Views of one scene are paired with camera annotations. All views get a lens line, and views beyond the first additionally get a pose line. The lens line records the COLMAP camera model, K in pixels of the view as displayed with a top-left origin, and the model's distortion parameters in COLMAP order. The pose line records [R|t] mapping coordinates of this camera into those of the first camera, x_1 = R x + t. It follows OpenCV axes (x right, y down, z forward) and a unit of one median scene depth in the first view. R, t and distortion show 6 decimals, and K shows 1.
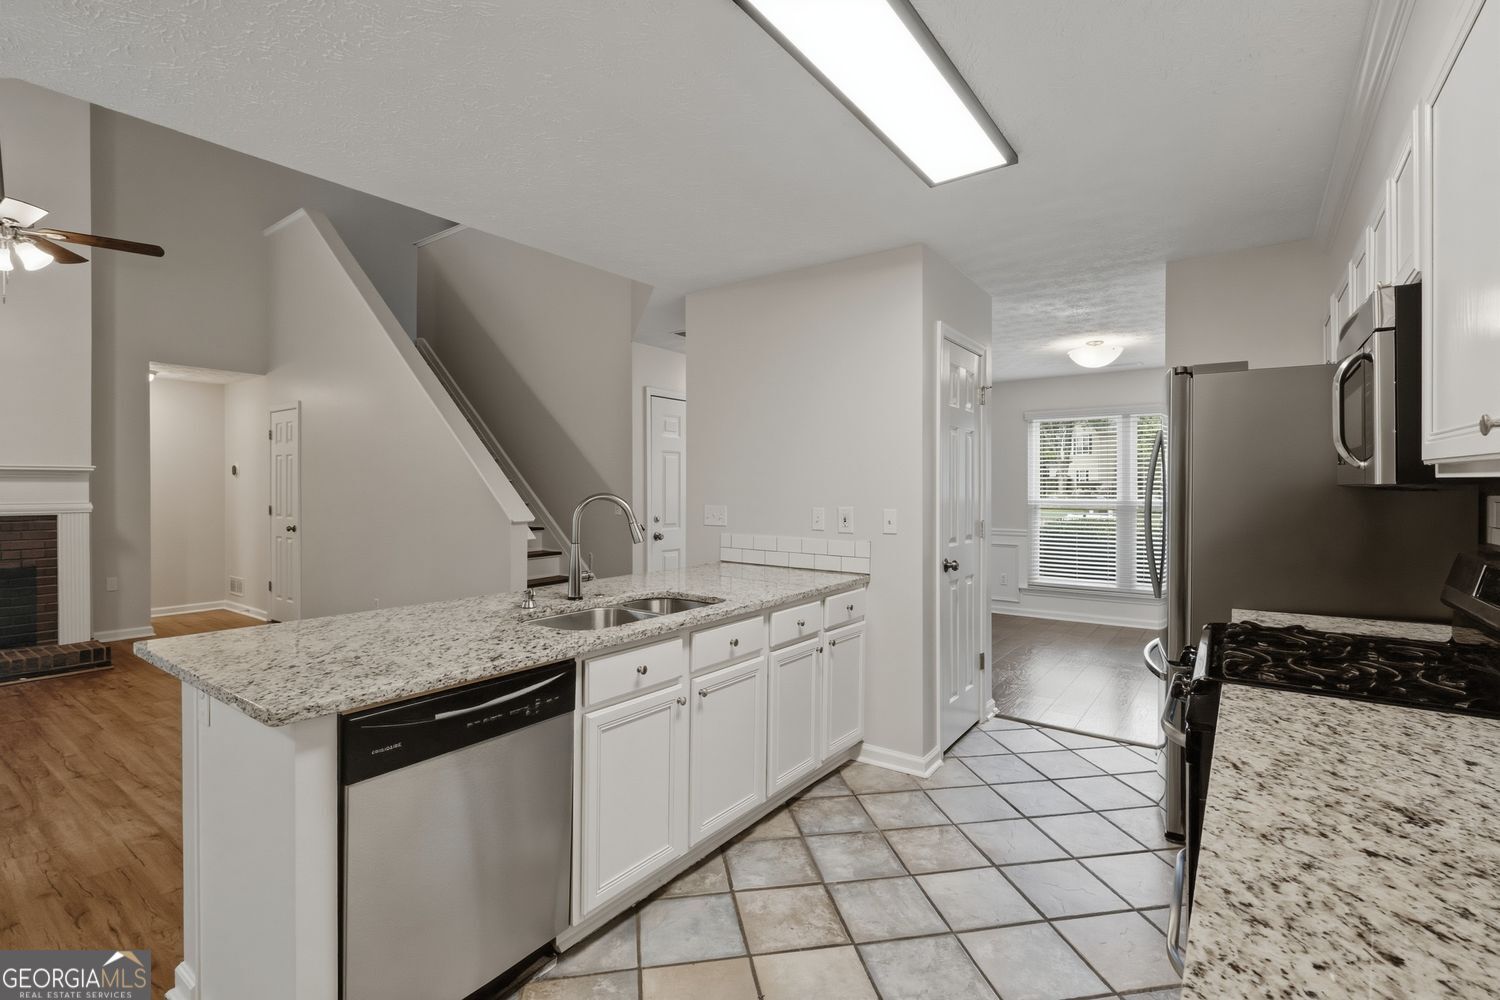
lens RADIAL K [[693.0, 0, 756.5], [0, 693.0, 487.2], [0, 0, 1]] dist [-0.000545, 0.000292]
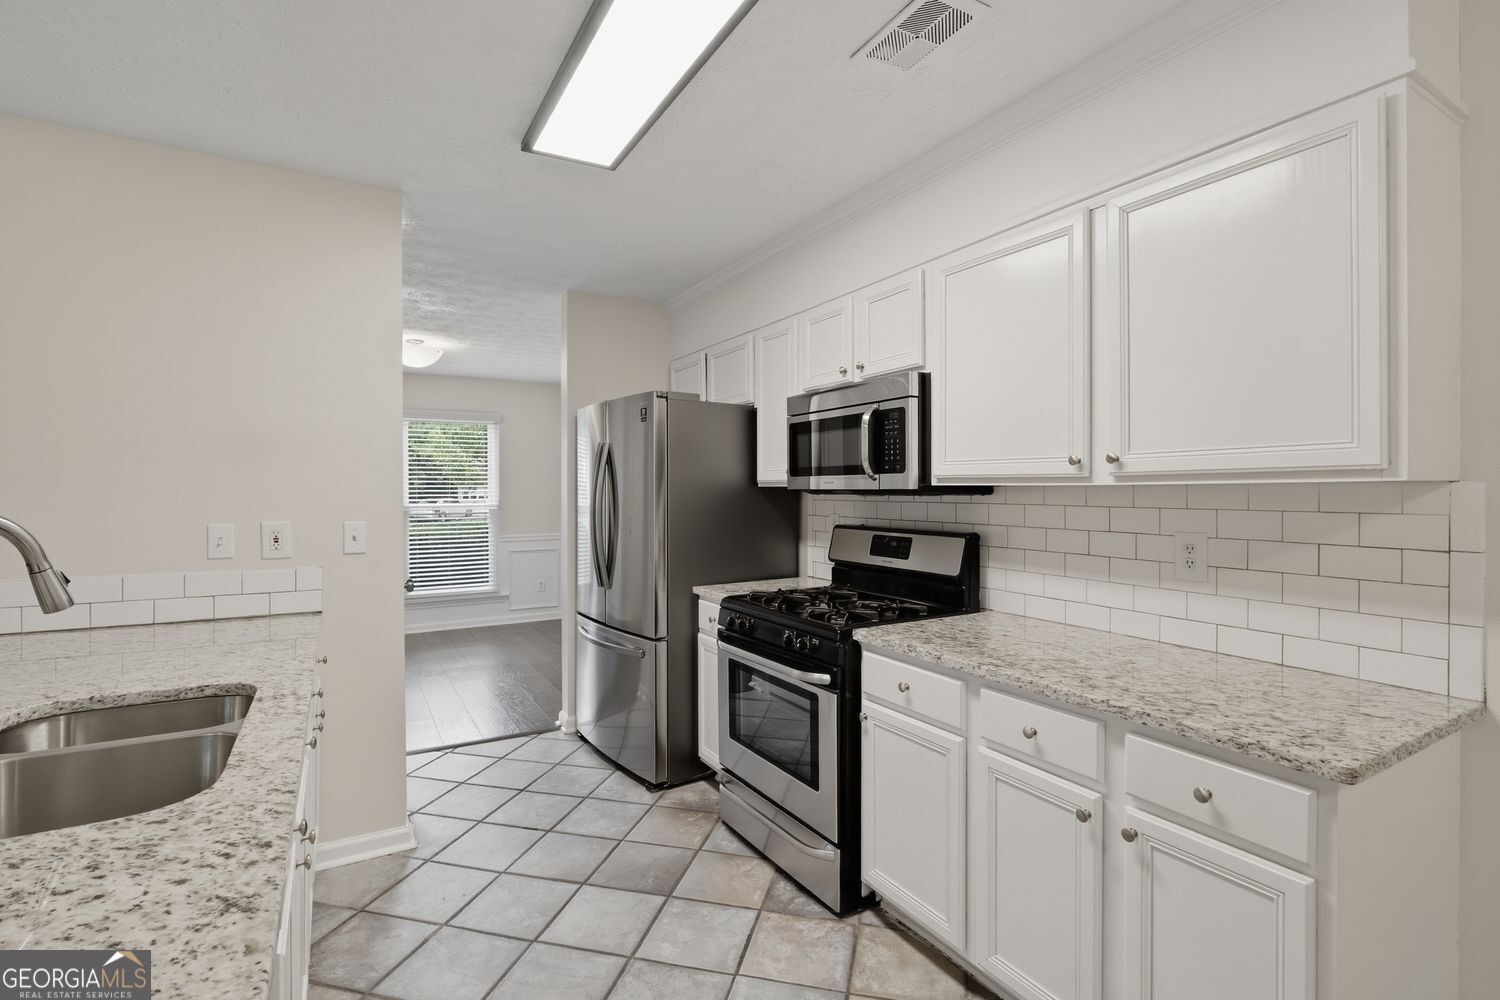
lens RADIAL K [[704.5, 0, 756.4], [0, 704.5, 486.3], [0, 0, 1]] dist [0.001138, 0.000325]
pose [[0.404396, 0.003851, 0.914576, -0.355535], [0.002618, 0.999982, -0.005368, -0.001191], [-0.914580, 0.004565, 0.404379, 0.292710]]
